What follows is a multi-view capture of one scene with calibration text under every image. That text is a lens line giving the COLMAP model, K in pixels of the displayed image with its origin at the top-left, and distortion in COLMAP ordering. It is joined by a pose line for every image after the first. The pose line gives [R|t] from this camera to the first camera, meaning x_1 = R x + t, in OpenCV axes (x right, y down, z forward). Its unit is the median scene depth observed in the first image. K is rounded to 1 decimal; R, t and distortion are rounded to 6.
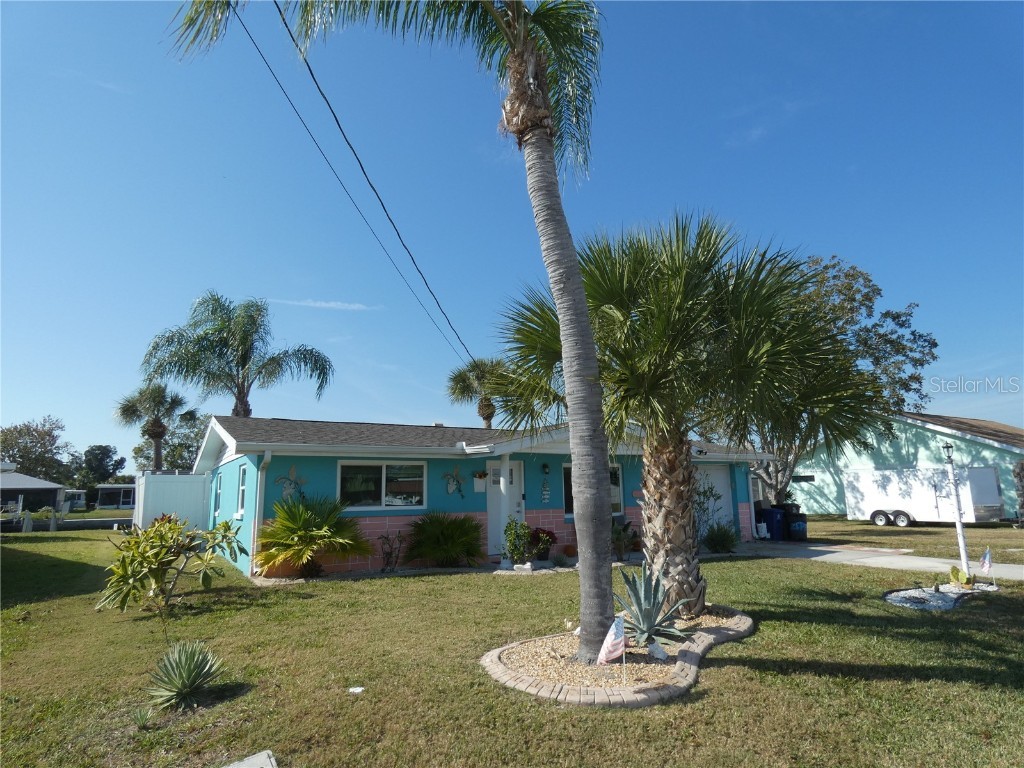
lens RADIAL K [[609.6, 0, 514.2], [0, 609.6, 381.5], [0, 0, 1]] dist [-0.003349, -0.002259]
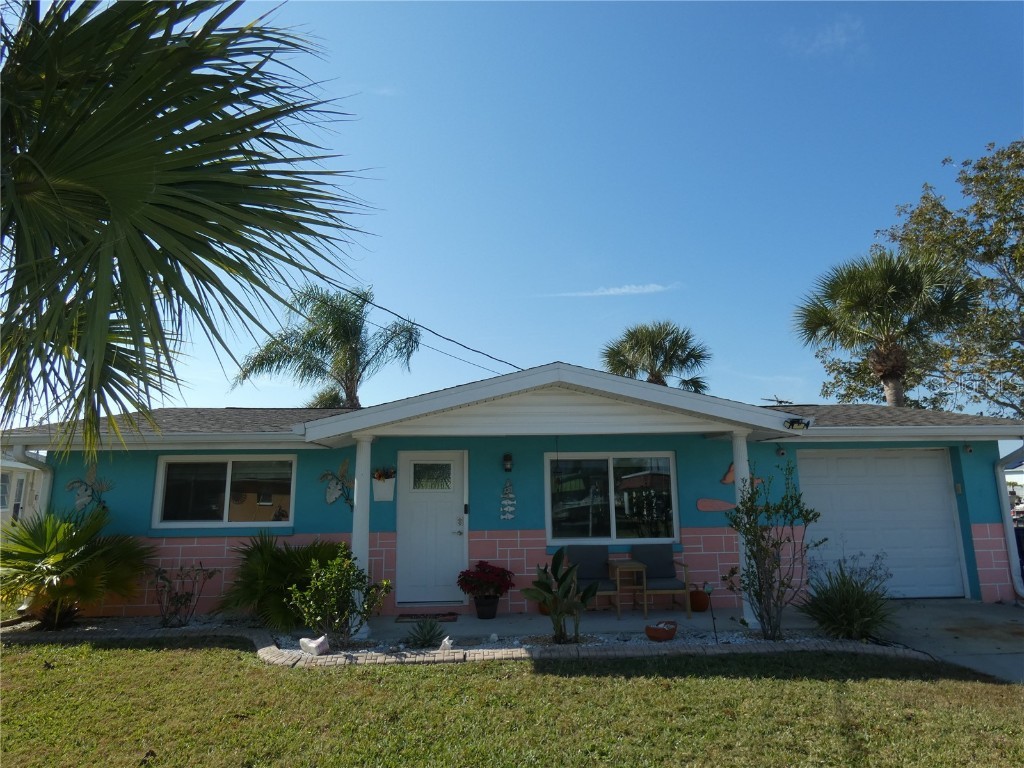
lens RADIAL K [[616.6, 0, 514.1], [0, 616.6, 380.5], [0, 0, 1]] dist [0.002898, 0.002765]
pose [[0.882636, -0.074771, -0.464072, 0.375574], [0.081191, 0.996679, -0.006165, 0.071906], [0.462992, -0.032237, 0.885776, 0.502716]]
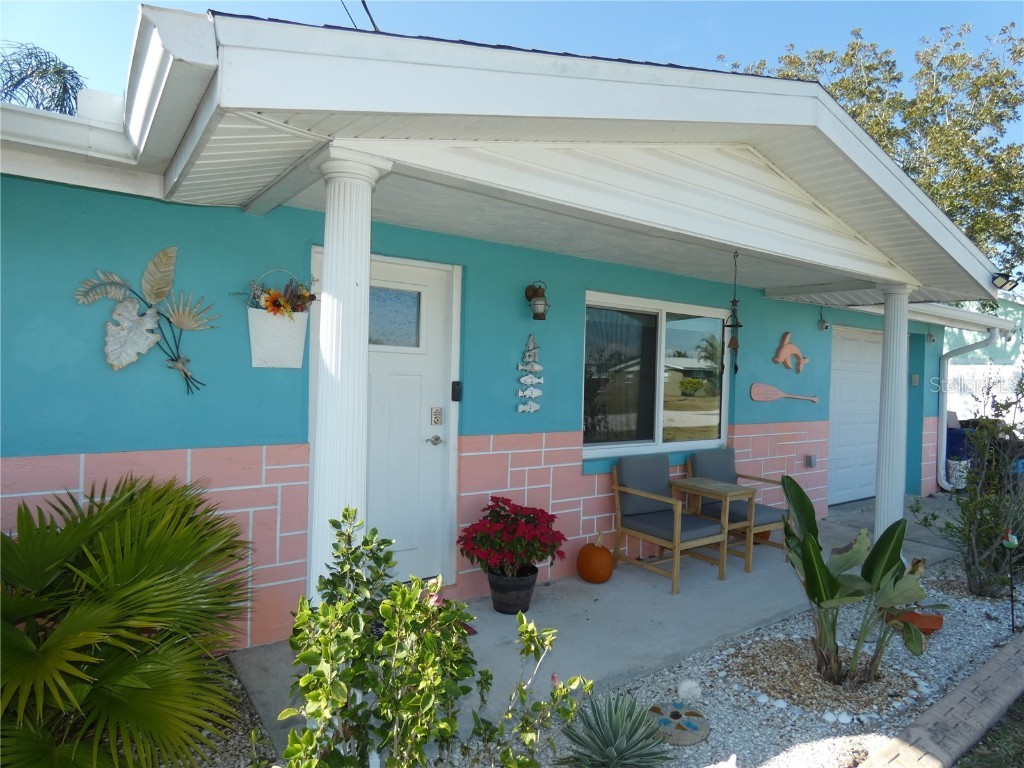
lens RADIAL K [[613.8, 0, 512.0], [0, 613.8, 384.0], [0, 0, 1]] dist [-0.000045, -0.002322]
pose [[0.995334, 0.047565, 0.083952, 0.018282], [-0.063914, 0.976814, 0.204325, 0.131954], [-0.072287, -0.208737, 0.975297, 0.755610]]
